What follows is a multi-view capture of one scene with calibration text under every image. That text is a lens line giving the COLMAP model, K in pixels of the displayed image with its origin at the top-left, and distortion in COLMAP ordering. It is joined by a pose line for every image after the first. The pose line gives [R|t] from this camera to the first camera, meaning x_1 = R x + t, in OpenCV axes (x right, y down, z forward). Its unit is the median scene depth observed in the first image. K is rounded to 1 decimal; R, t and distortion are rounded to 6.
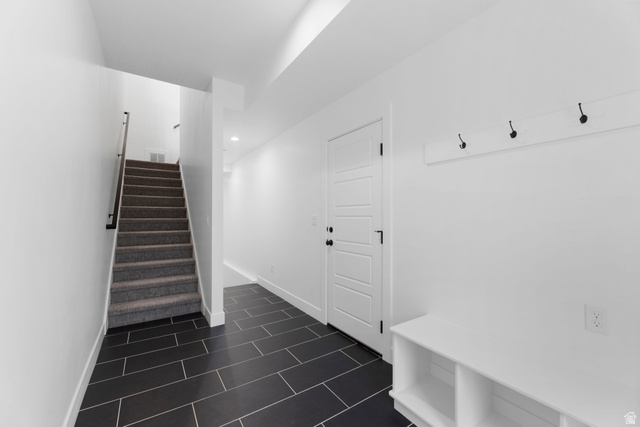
lens RADIAL K [[257.6, 0, 318.1], [0, 257.6, 215.8], [0, 0, 1]] dist [0.001710, 0.000286]
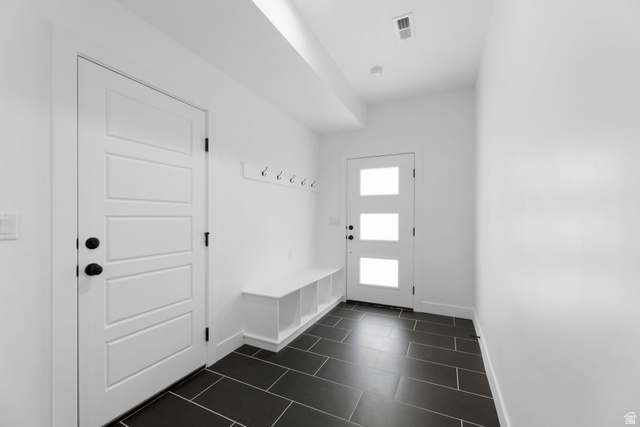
lens RADIAL K [[257.6, 0, 318.1], [0, 257.6, 215.8], [0, 0, 1]] dist [0.001710, 0.000286]
pose [[-0.510584, 0.002697, 0.859824, -0.749667], [-0.003249, 0.999982, -0.005066, 0.003184], [-0.859822, -0.005380, -0.510566, 1.107854]]
